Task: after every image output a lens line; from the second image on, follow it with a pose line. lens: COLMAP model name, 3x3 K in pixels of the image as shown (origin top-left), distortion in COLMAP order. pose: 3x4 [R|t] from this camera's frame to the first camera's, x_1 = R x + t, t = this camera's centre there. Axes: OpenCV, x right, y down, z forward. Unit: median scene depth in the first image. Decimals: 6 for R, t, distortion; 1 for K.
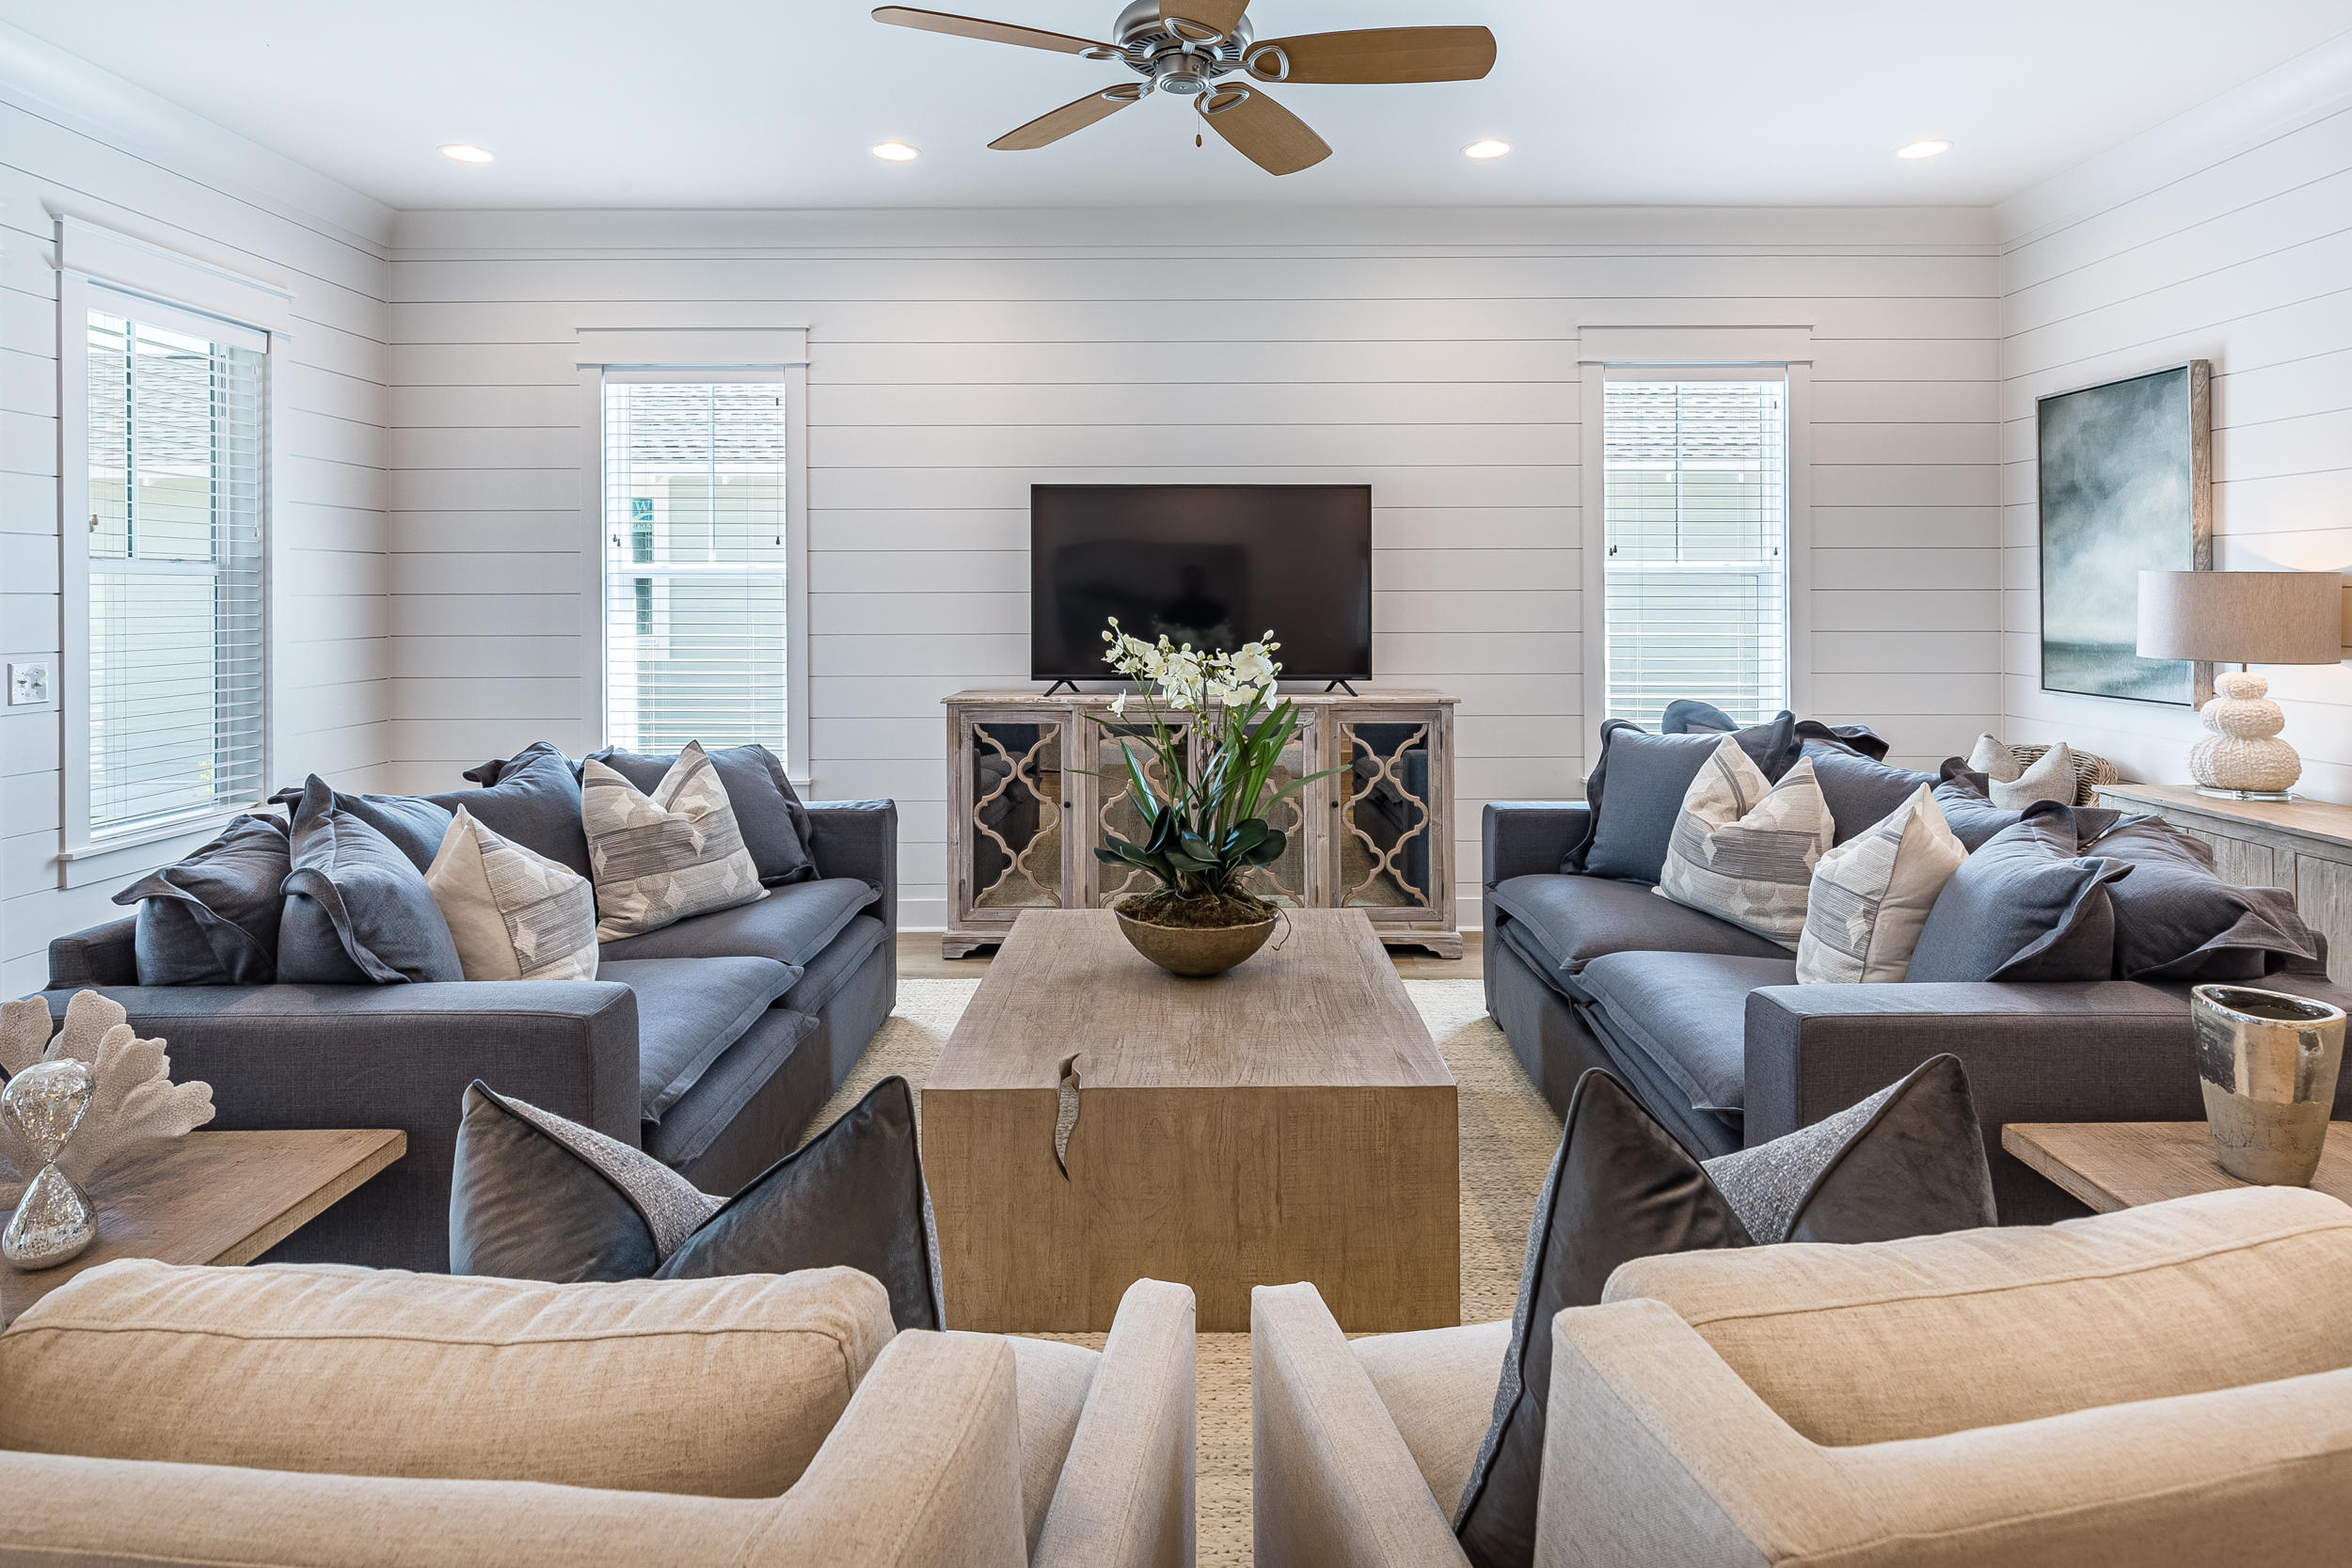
lens RADIAL K [[1292.6, 0, 1179.9], [0, 1292.6, 588.8], [0, 0, 1]] dist [0.002762, -0.001119]
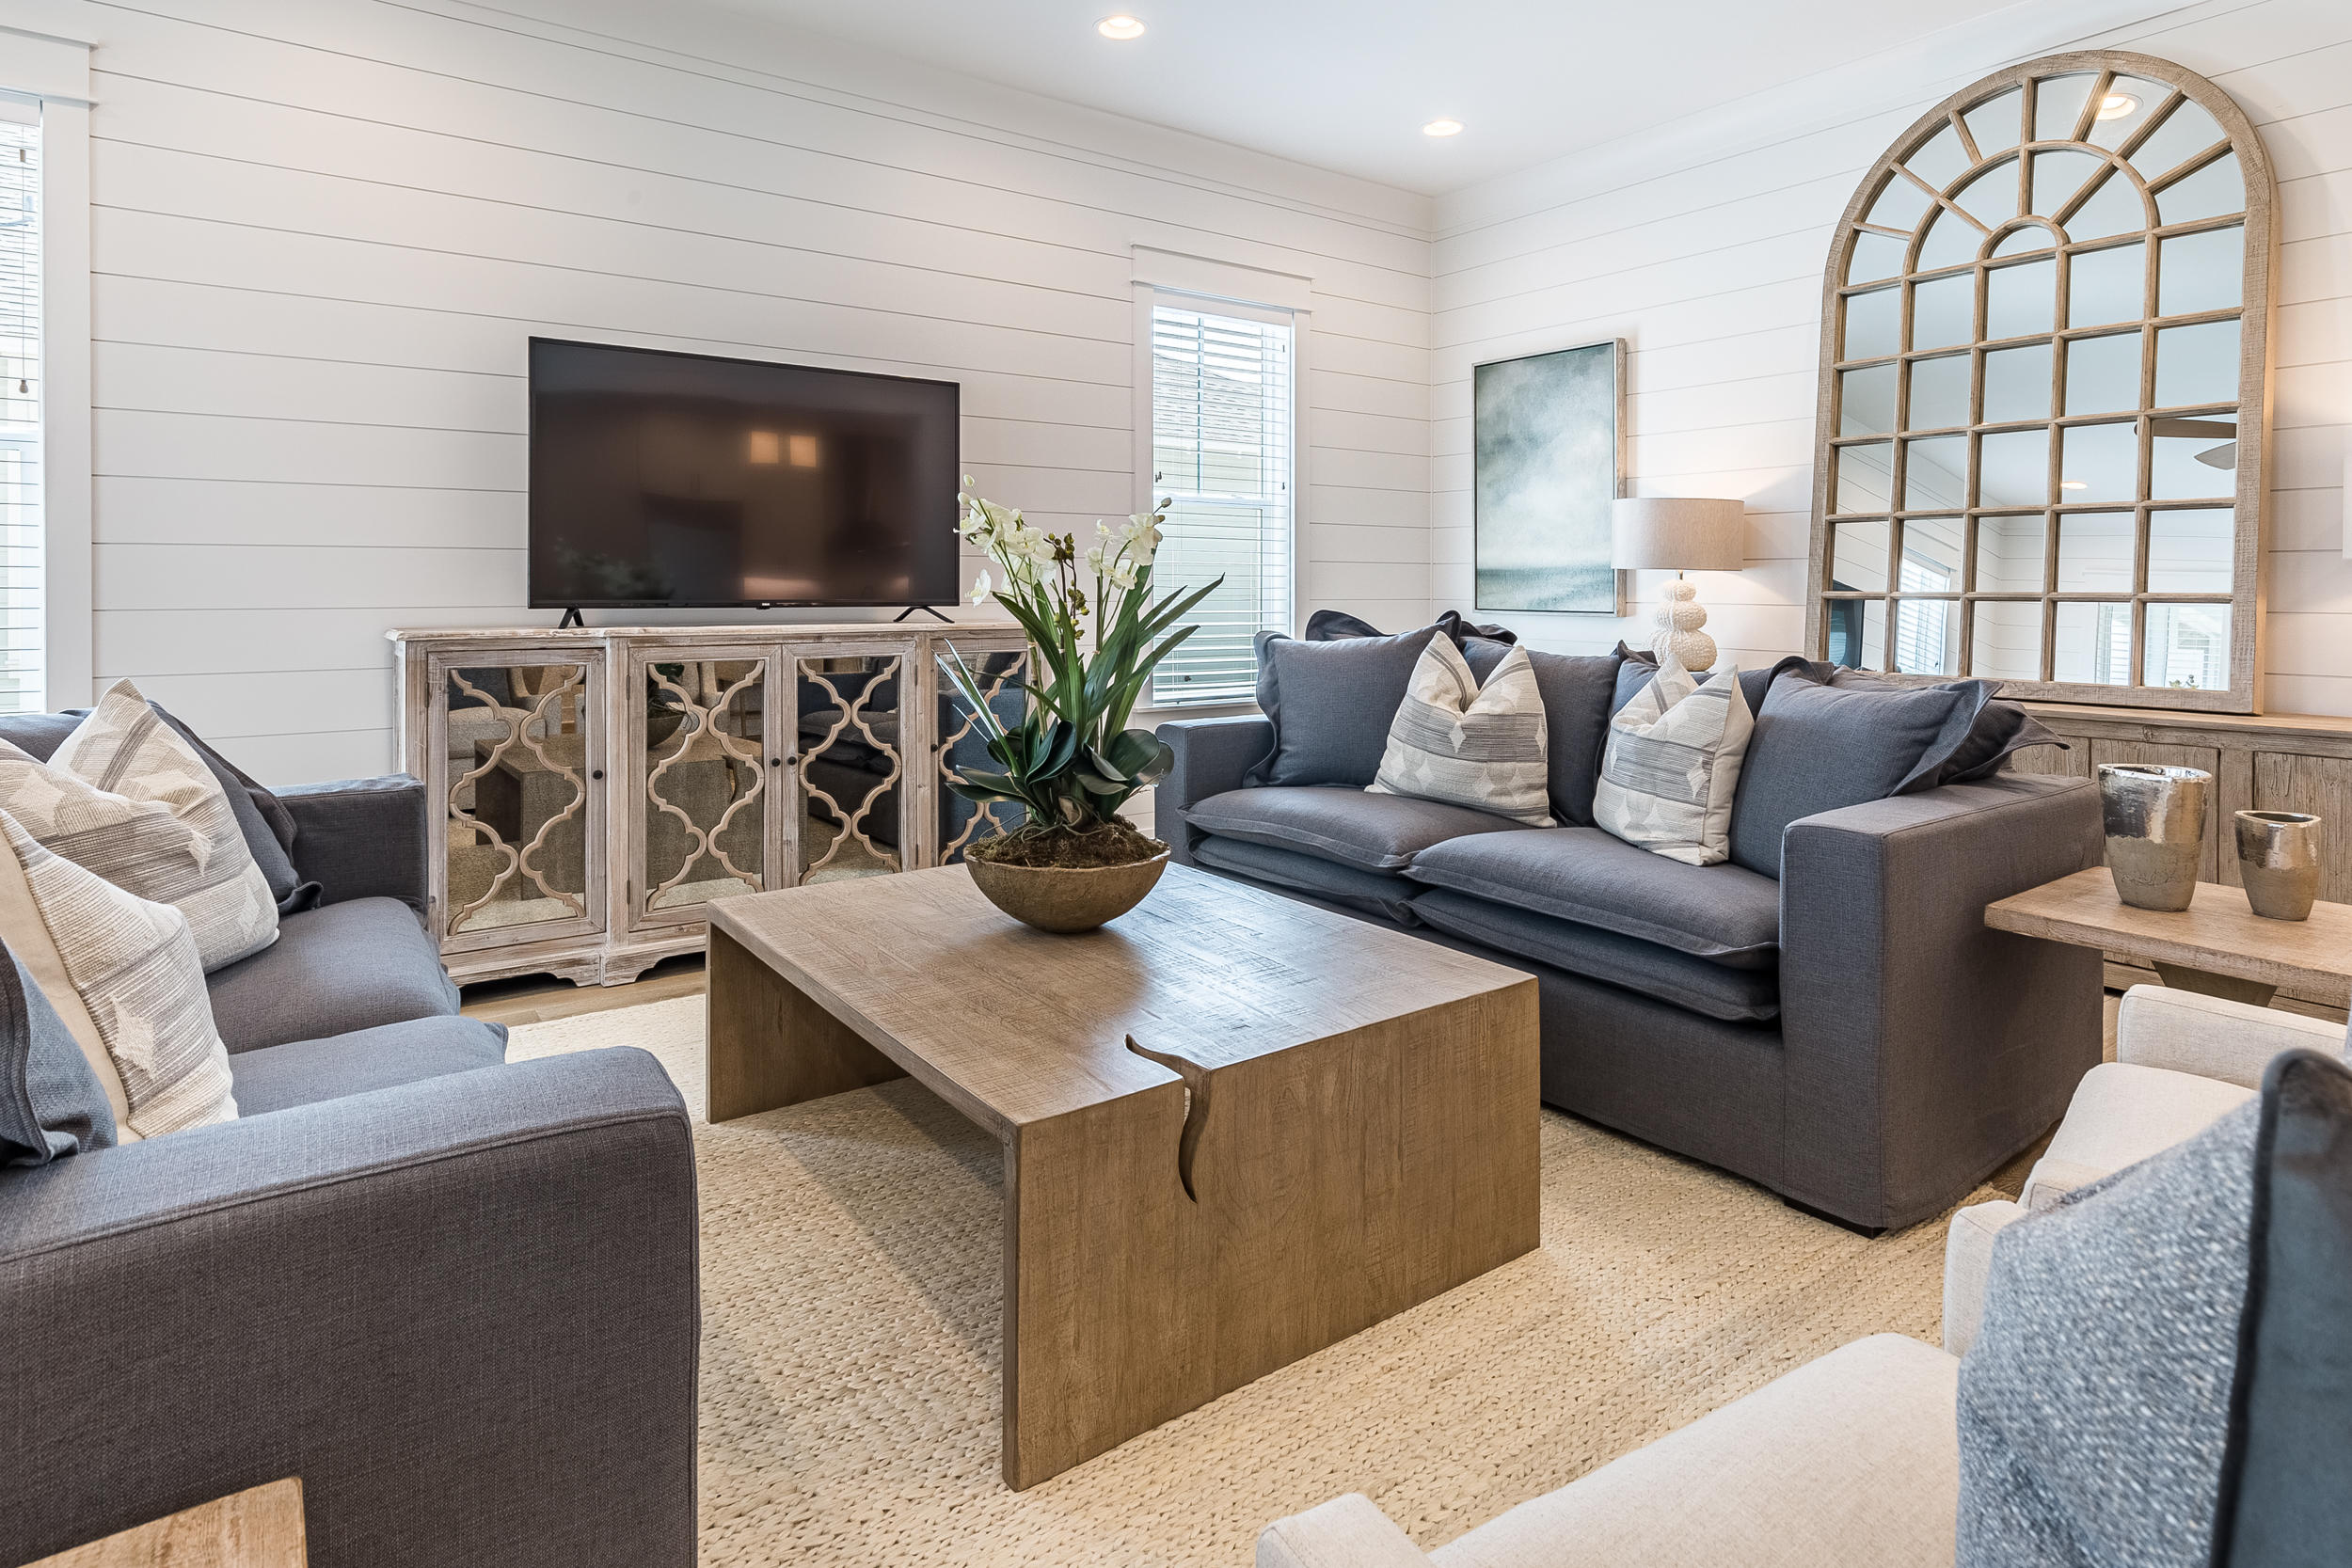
lens RADIAL K [[1292.6, 0, 1179.9], [0, 1292.6, 588.8], [0, 0, 1]] dist [0.002762, -0.001119]
pose [[0.802423, 0.002964, 0.596748, -0.303783], [-0.008116, 0.999949, 0.005947, 0.062812], [-0.596700, -0.009616, 0.802406, 0.244781]]
